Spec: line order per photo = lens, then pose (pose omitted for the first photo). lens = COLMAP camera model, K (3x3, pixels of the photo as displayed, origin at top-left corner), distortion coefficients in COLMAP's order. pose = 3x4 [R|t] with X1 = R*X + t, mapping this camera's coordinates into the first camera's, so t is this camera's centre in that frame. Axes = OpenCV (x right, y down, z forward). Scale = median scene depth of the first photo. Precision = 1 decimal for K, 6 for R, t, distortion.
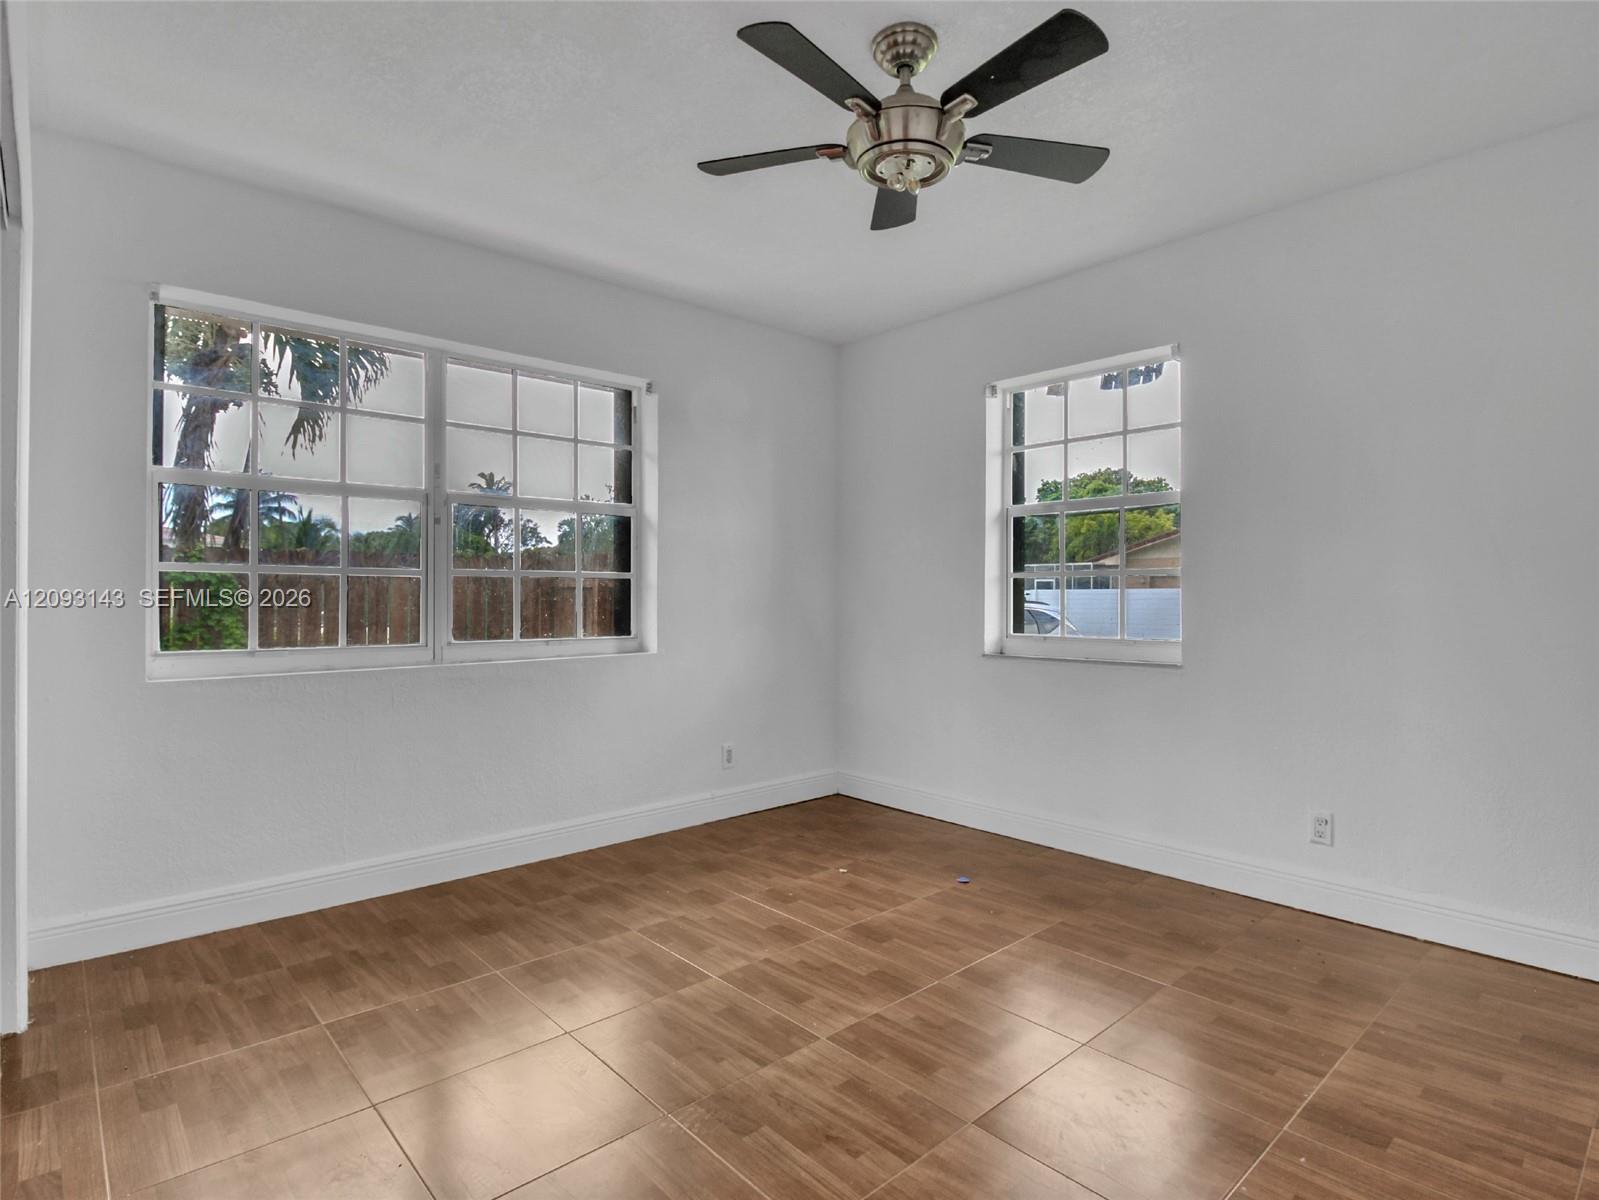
lens RADIAL K [[853.2, 0, 813.0], [0, 853.2, 587.2], [0, 0, 1]] dist [0.005196, -0.013253]
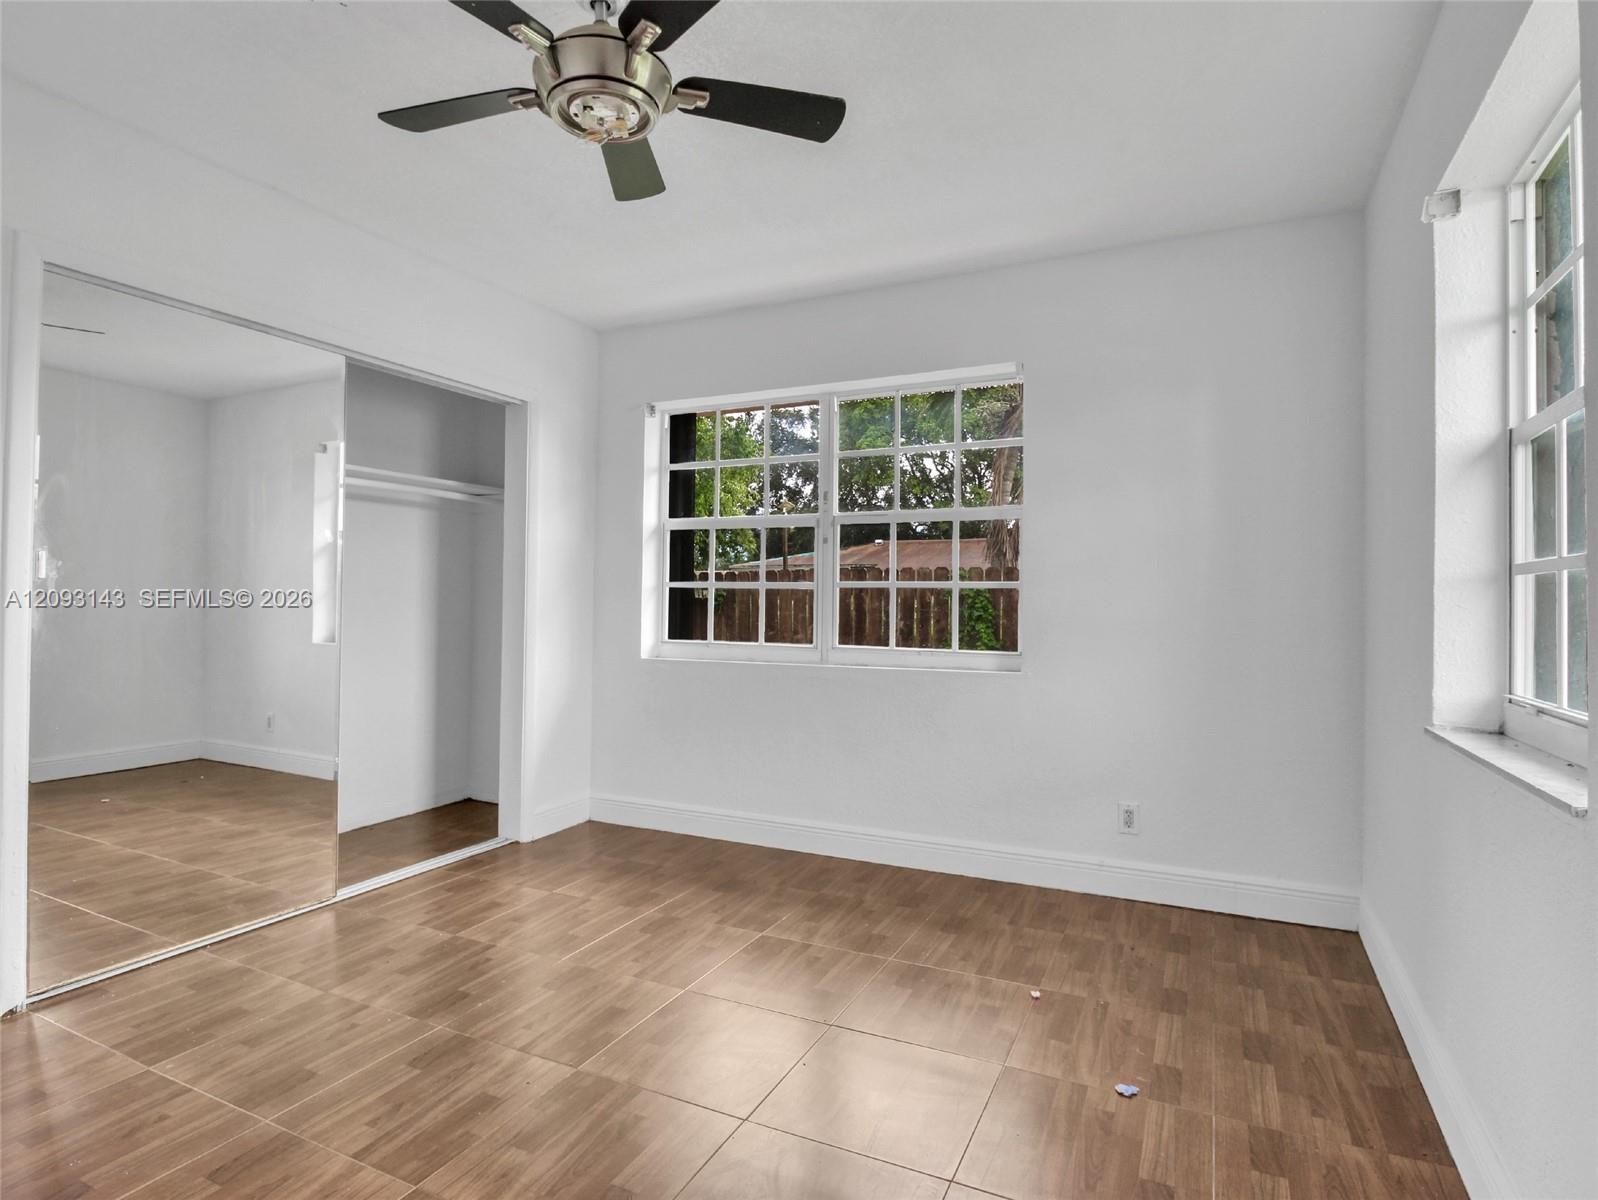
lens RADIAL K [[835.9, 0, 801.3], [0, 835.9, 595.7], [0, 0, 1]] dist [-0.020500, -0.000475]
pose [[0.368091, -0.005494, -0.929774, 0.582078], [-0.002180, 0.999975, -0.006772, 0.004671], [0.929787, 0.004520, 0.368069, 0.537441]]
